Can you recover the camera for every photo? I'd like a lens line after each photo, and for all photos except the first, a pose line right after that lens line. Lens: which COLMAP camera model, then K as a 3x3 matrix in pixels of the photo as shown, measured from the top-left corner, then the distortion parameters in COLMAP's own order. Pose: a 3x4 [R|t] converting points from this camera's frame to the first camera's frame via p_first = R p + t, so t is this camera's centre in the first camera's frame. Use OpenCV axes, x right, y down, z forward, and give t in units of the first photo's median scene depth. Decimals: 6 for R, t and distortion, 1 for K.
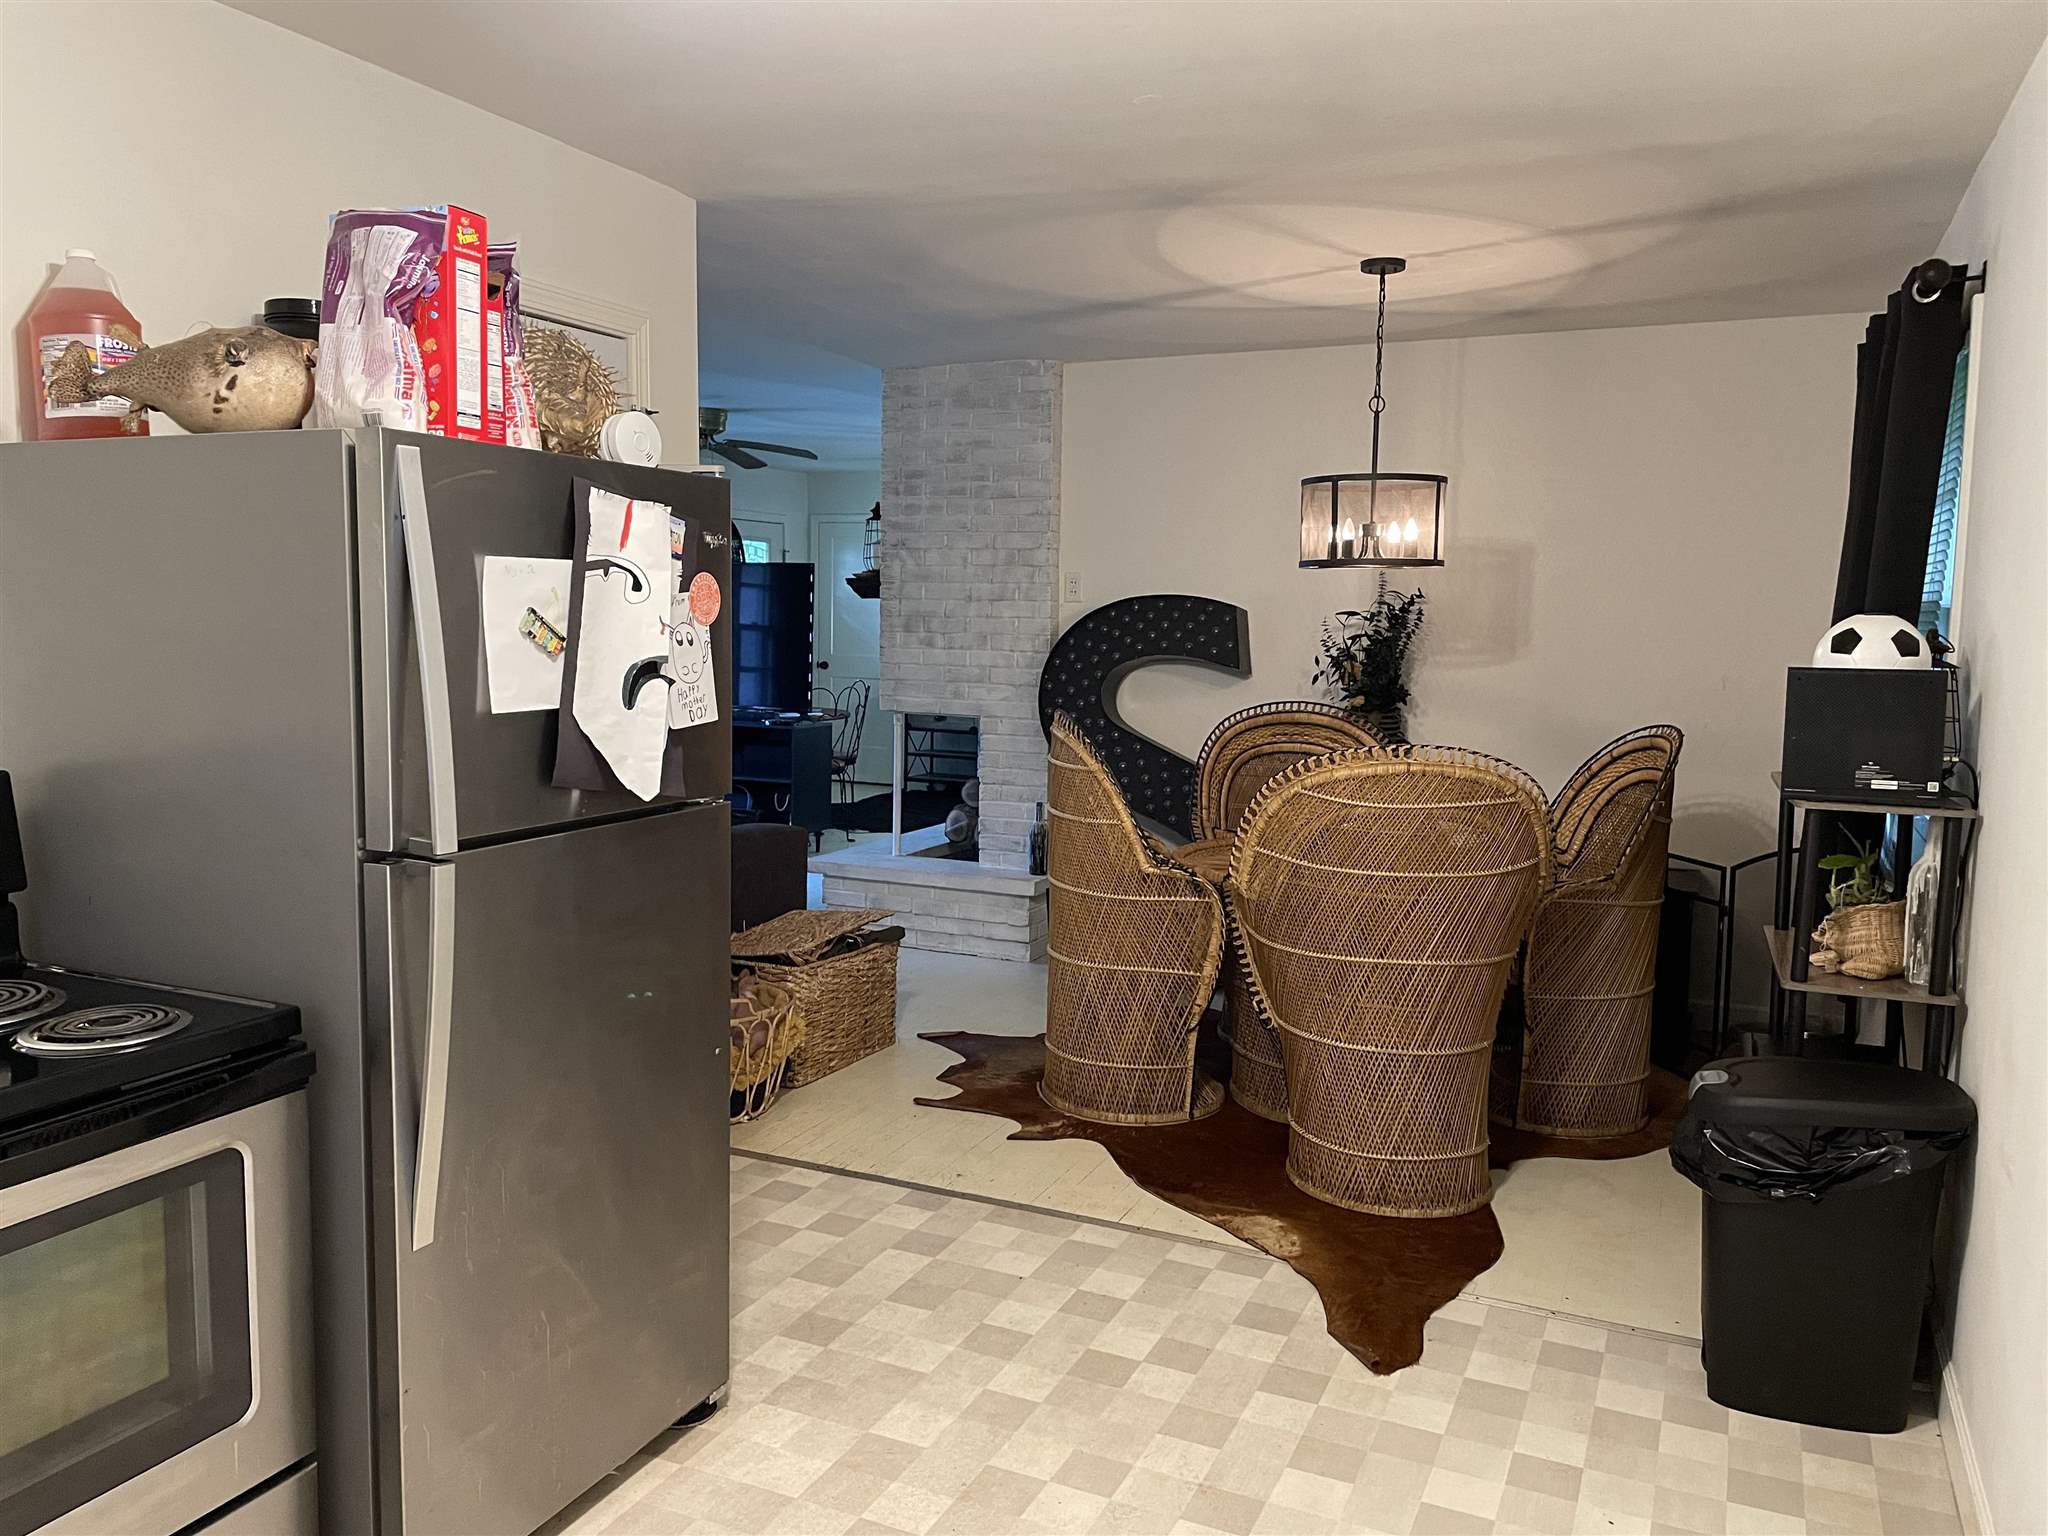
lens RADIAL K [[1549.7, 0, 1018.6], [0, 1549.7, 770.4], [0, 0, 1]] dist [0.034238, -0.015160]
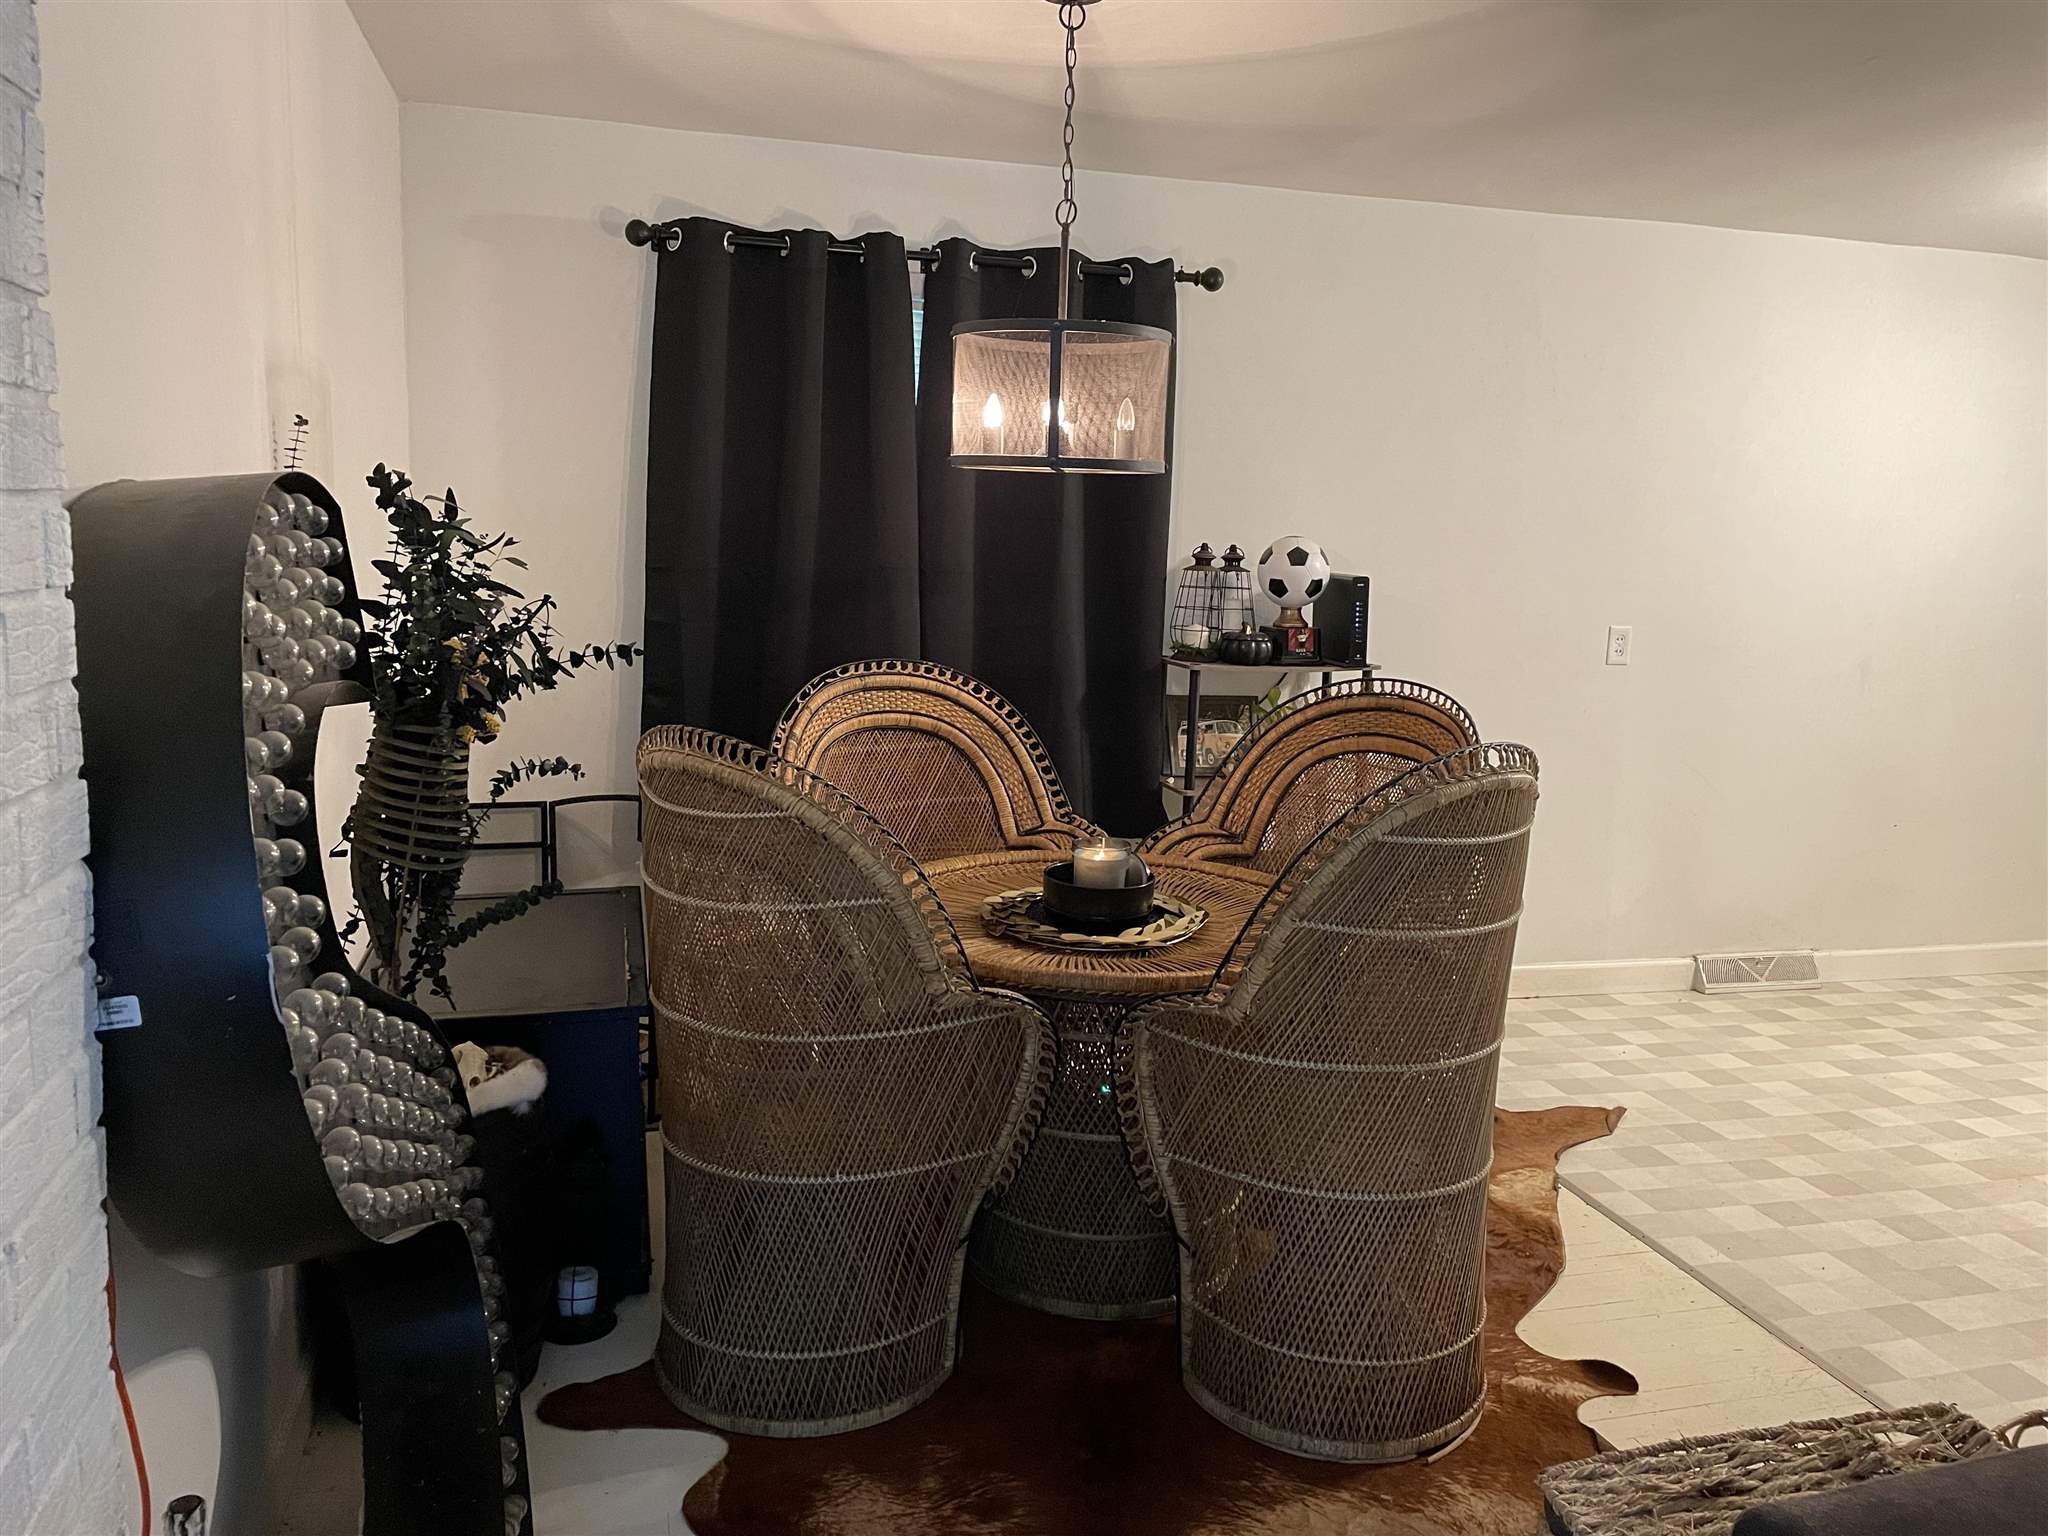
lens RADIAL K [[1549.7, 0, 1051.0], [0, 1549.7, 734.7], [0, 0, 1]] dist [0.034238, -0.015160]
pose [[-0.643048, -0.136946, 0.753482, -0.393584], [0.043680, 0.975721, 0.214616, -0.228984], [-0.764579, 0.170920, -0.621454, 2.016493]]
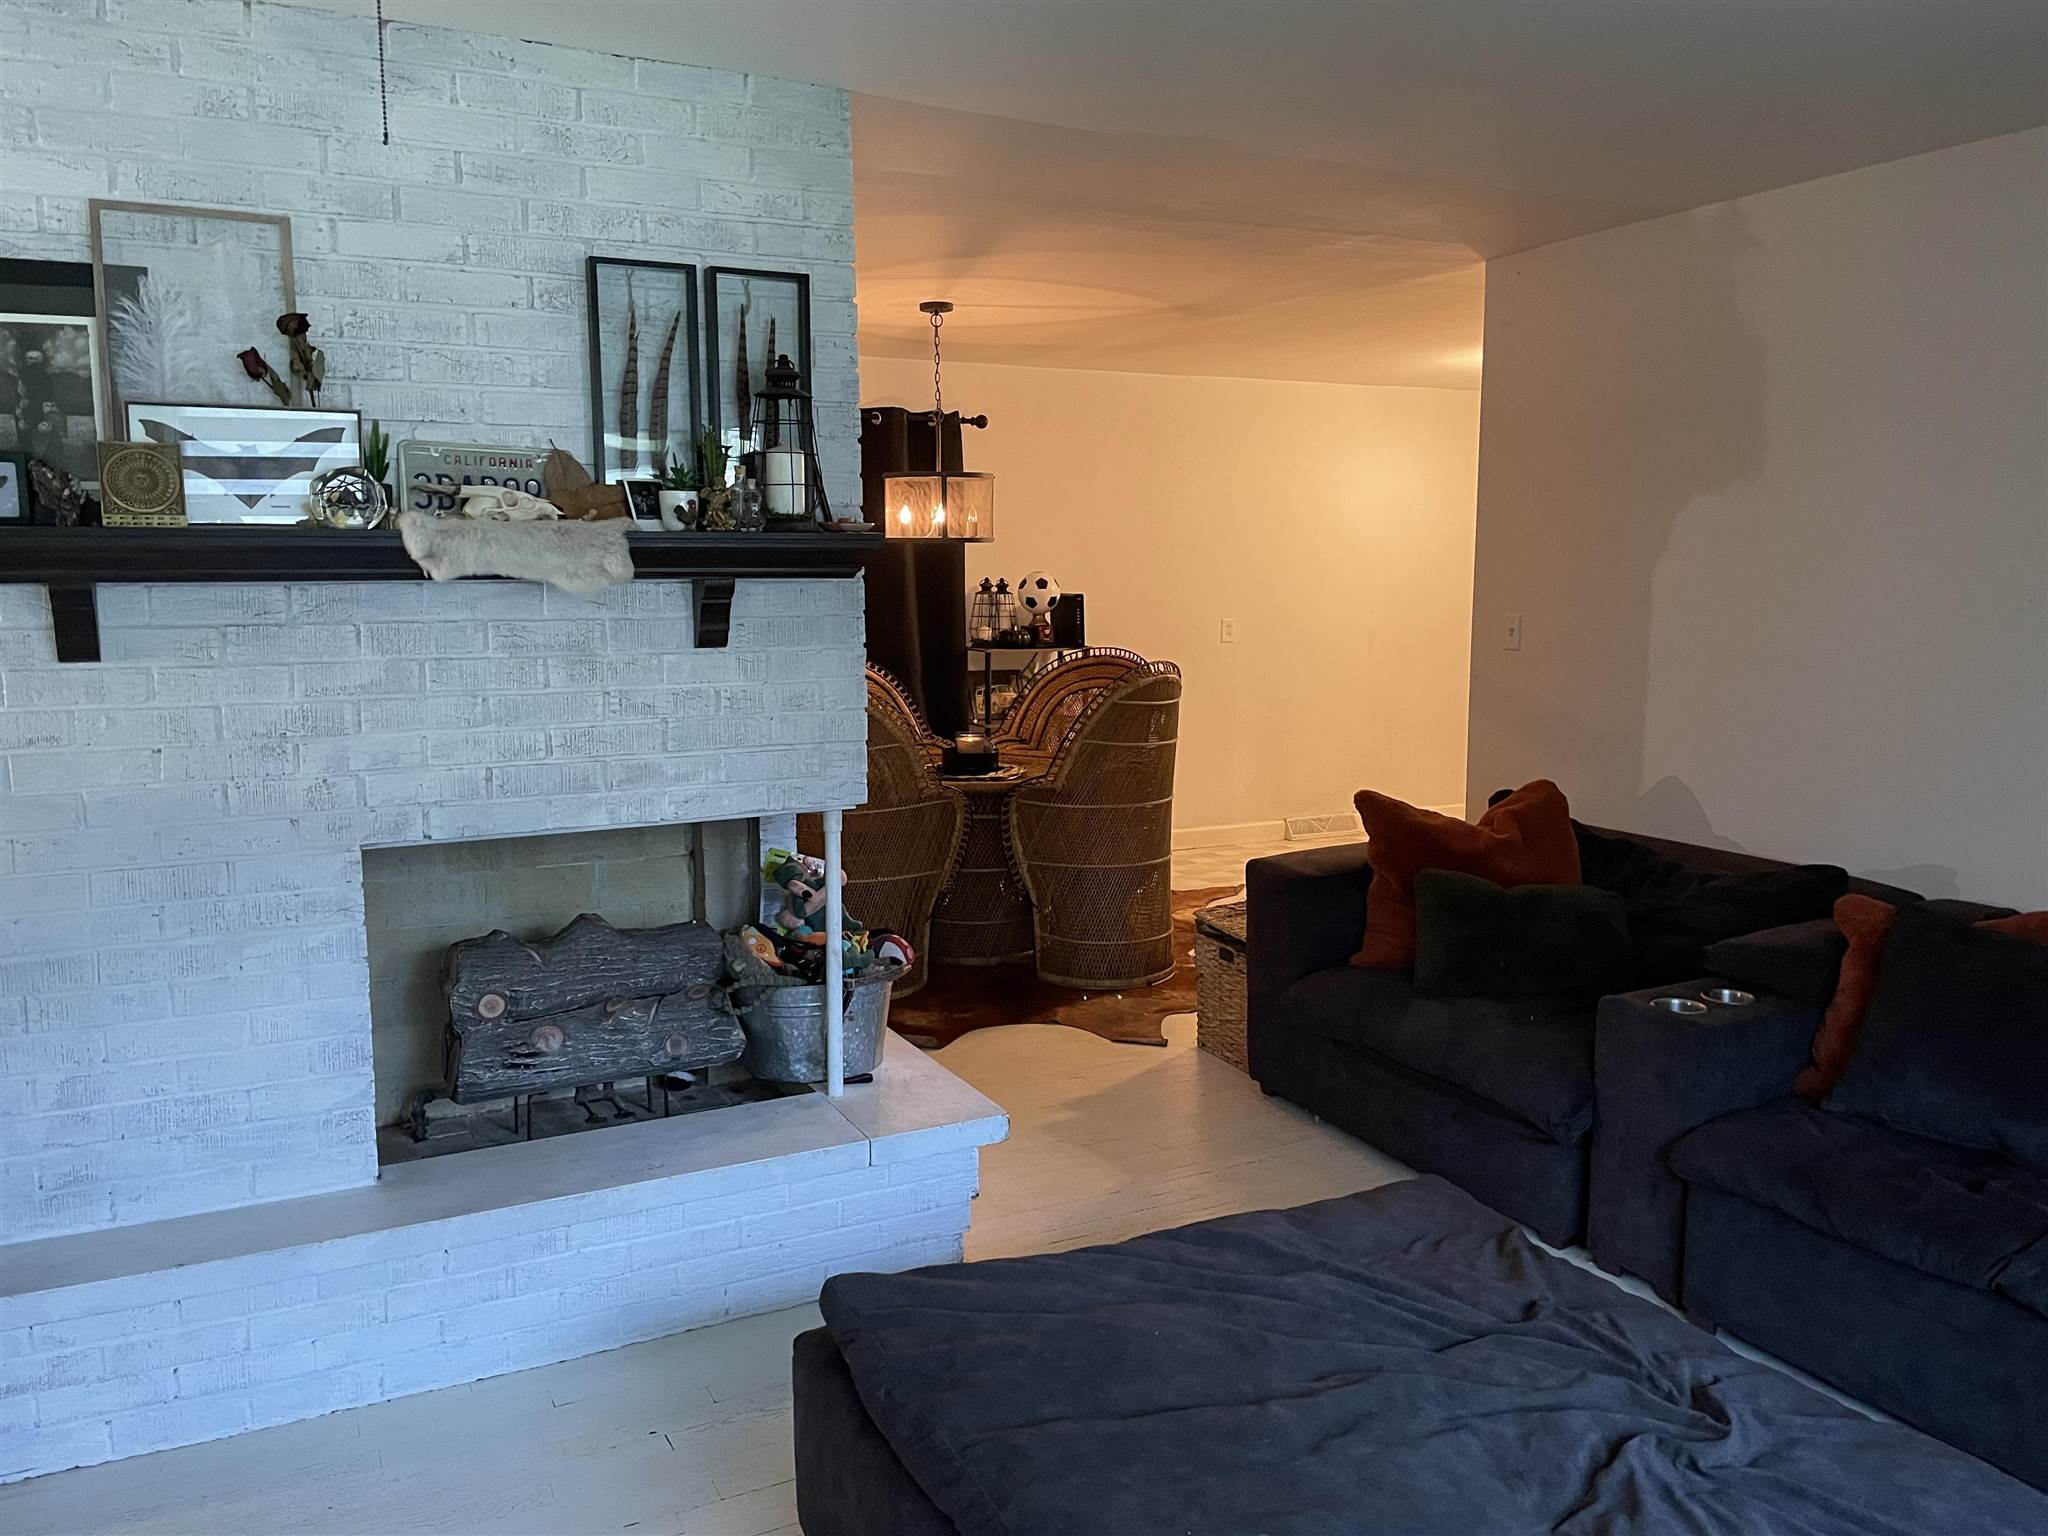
lens RADIAL K [[1549.7, 0, 1020.1], [0, 1549.7, 766.8], [0, 0, 1]] dist [0.034238, -0.015160]
pose [[-0.781340, -0.088414, 0.617811, -0.756065], [0.065051, 0.972985, 0.221512, -0.298254], [-0.620706, 0.213266, -0.754481, 2.563833]]
